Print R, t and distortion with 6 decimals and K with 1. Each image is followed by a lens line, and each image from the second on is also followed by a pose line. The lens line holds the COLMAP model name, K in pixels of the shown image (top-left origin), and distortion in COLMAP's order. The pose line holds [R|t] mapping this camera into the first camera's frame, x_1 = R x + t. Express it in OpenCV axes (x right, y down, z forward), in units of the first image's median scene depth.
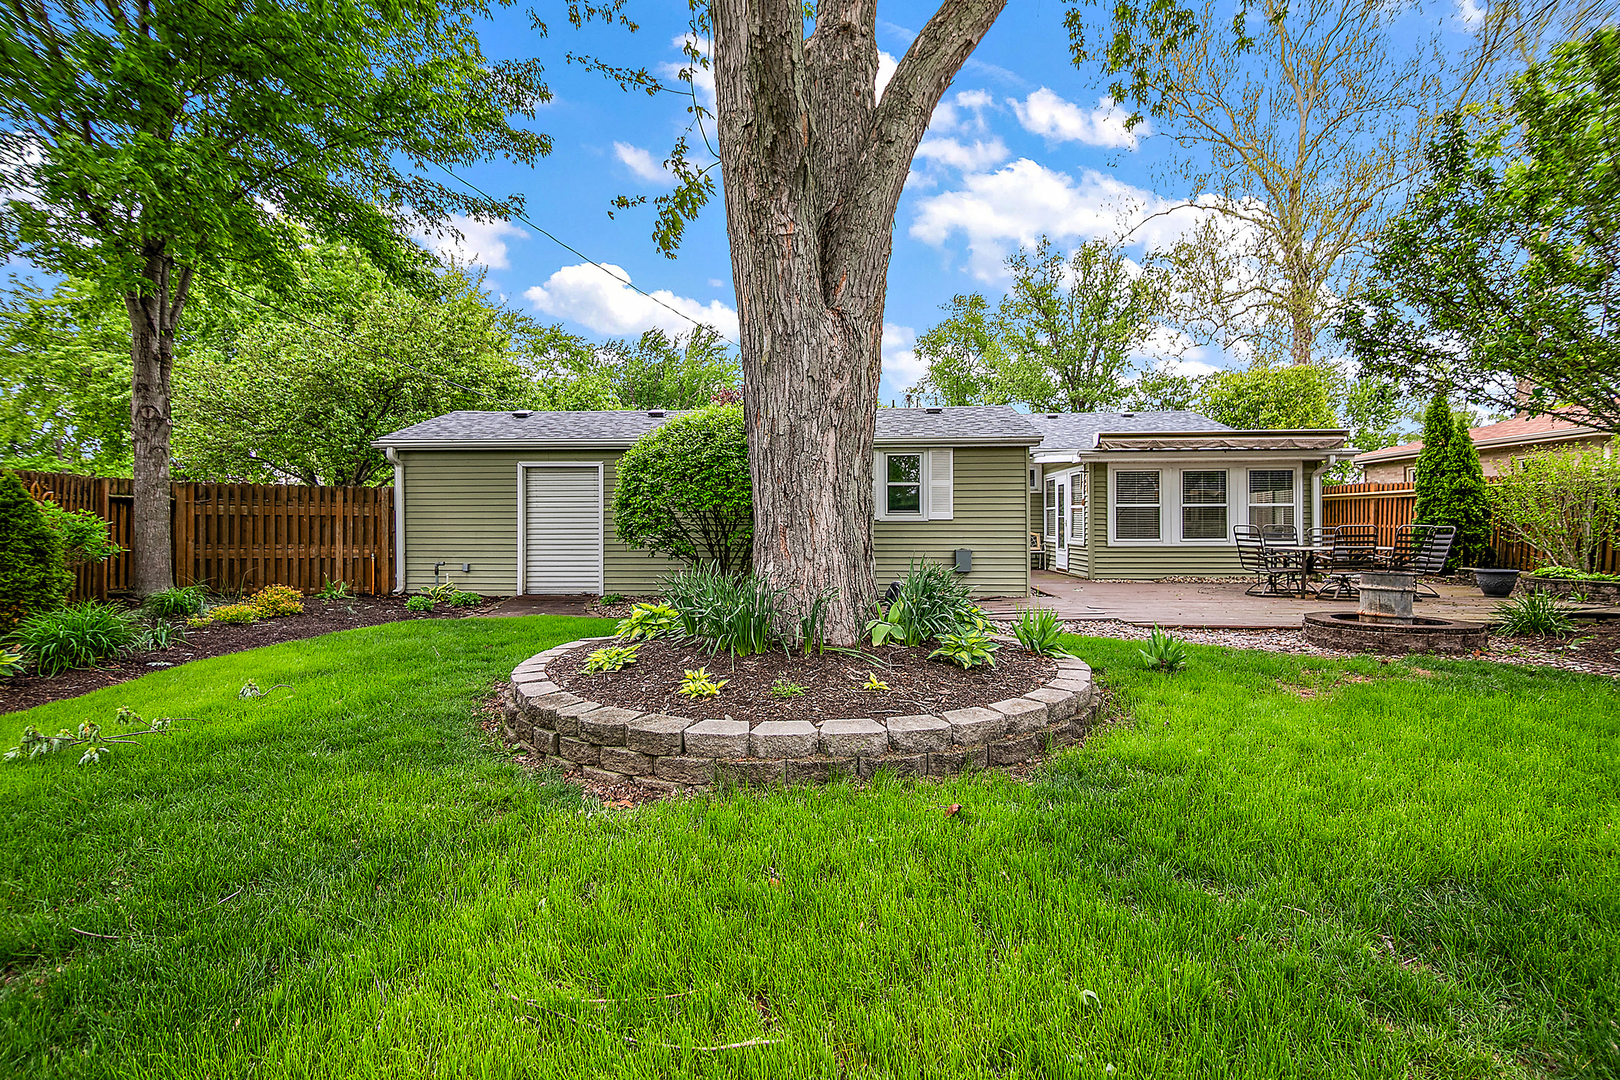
lens RADIAL K [[743.3, 0, 807.5], [0, 743.3, 532.6], [0, 0, 1]] dist [0.001681, 0.000238]
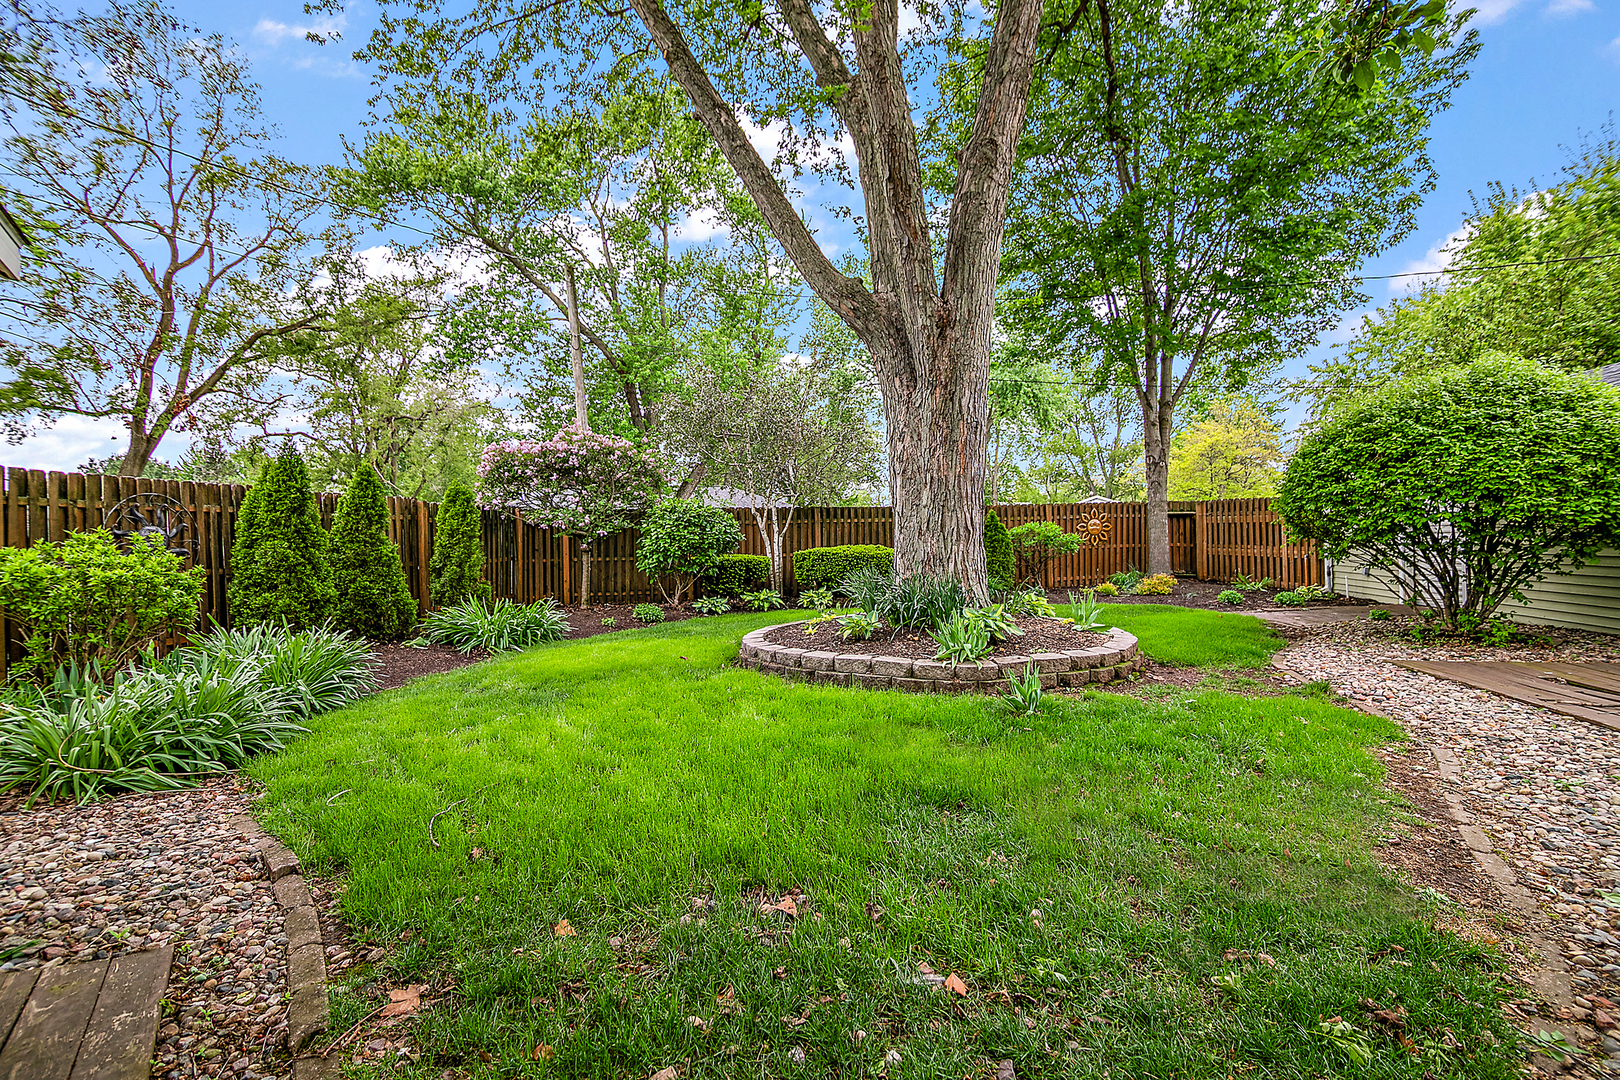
lens RADIAL K [[763.8, 0, 823.8], [0, 763.8, 524.3], [0, 0, 1]] dist [0.019240, -0.000061]
pose [[-0.107298, -0.015454, -0.994107, 0.806651], [0.003647, 0.999866, -0.015937, -0.000866], [0.994220, -0.005336, -0.107227, 0.480199]]
